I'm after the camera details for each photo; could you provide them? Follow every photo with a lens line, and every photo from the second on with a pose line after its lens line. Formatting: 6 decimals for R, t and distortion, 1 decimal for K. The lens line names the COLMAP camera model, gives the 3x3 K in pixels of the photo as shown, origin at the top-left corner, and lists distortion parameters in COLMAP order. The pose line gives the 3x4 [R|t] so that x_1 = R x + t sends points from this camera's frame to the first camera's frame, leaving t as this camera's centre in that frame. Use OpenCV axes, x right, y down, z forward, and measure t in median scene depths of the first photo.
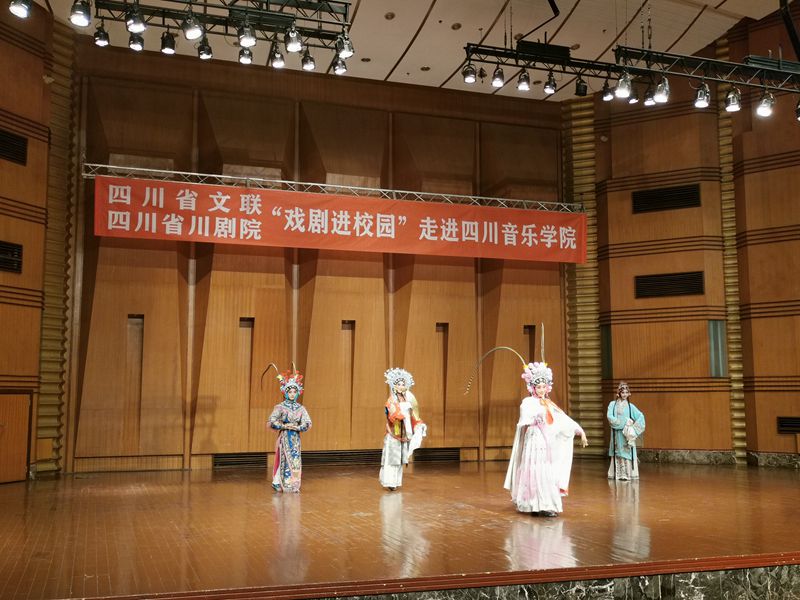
lens RADIAL K [[874.5, 0, 400.0], [0, 874.5, 300.0], [0, 0, 1]] dist [0.066883, -0.051053]
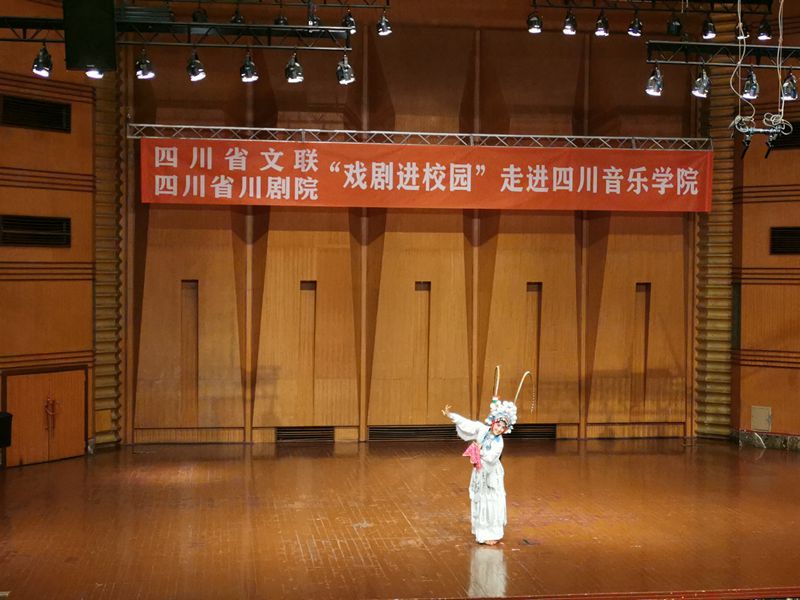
lens RADIAL K [[1326.3, 0, 415.3], [0, 1326.3, 299.7], [0, 0, 1]] dist [0.059875, 0.016379]
pose [[0.982653, 0.015640, -0.184792, 0.189556], [0.010883, 0.989857, 0.141649, -0.155266], [0.185134, -0.141203, 0.972516, -0.318224]]
